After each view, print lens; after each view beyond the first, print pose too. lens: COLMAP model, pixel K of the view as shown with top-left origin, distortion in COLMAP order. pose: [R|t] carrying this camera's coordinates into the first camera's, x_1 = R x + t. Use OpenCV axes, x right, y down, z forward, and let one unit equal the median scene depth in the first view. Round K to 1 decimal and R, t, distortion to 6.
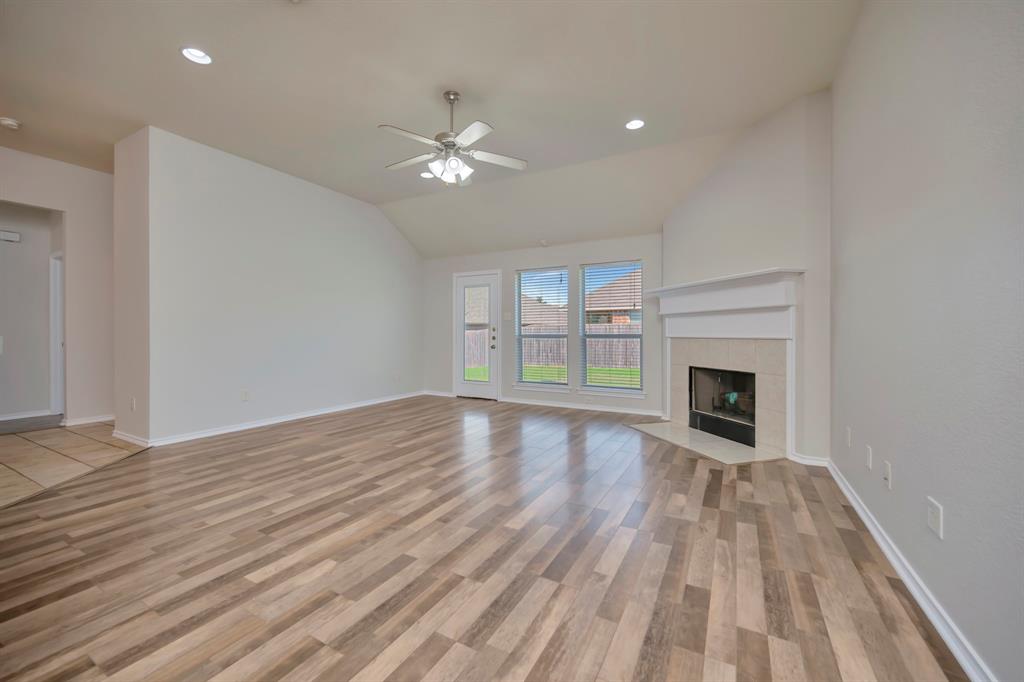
lens RADIAL K [[402.6, 0, 525.5], [0, 402.6, 339.6], [0, 0, 1]] dist [-0.000171, 0.000223]
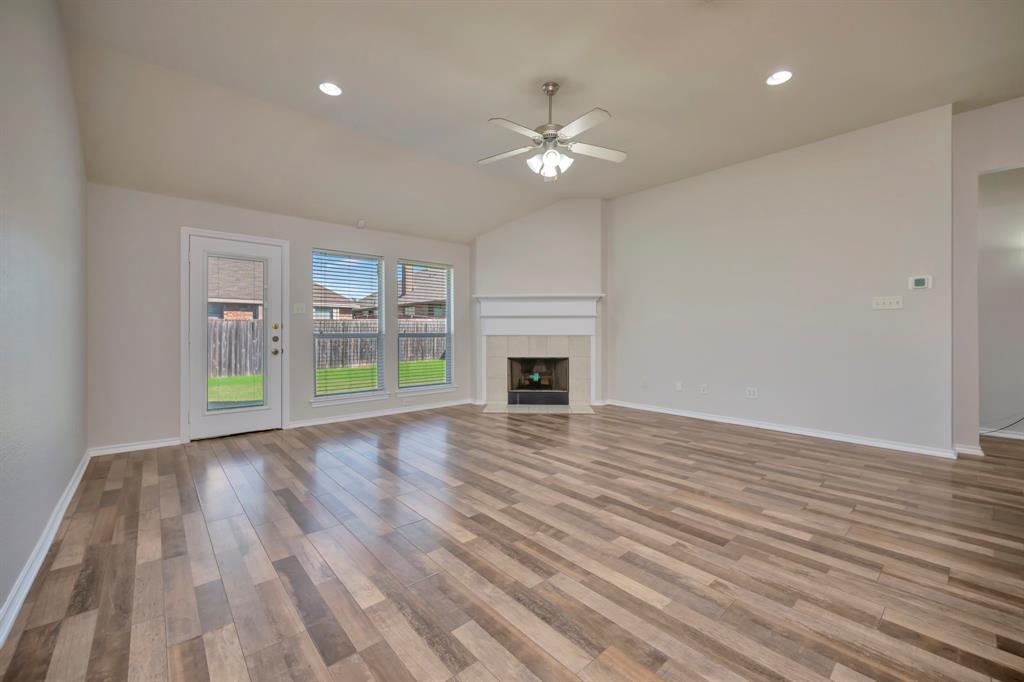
lens RADIAL K [[400.3, 0, 513.5], [0, 400.3, 342.5], [0, 0, 1]] dist [0.000223, 0.000053]
pose [[0.355715, -0.022280, 0.934329, -1.306568], [0.014317, 0.999728, 0.018389, -0.010594], [-0.934485, 0.006836, 0.355937, 0.871217]]
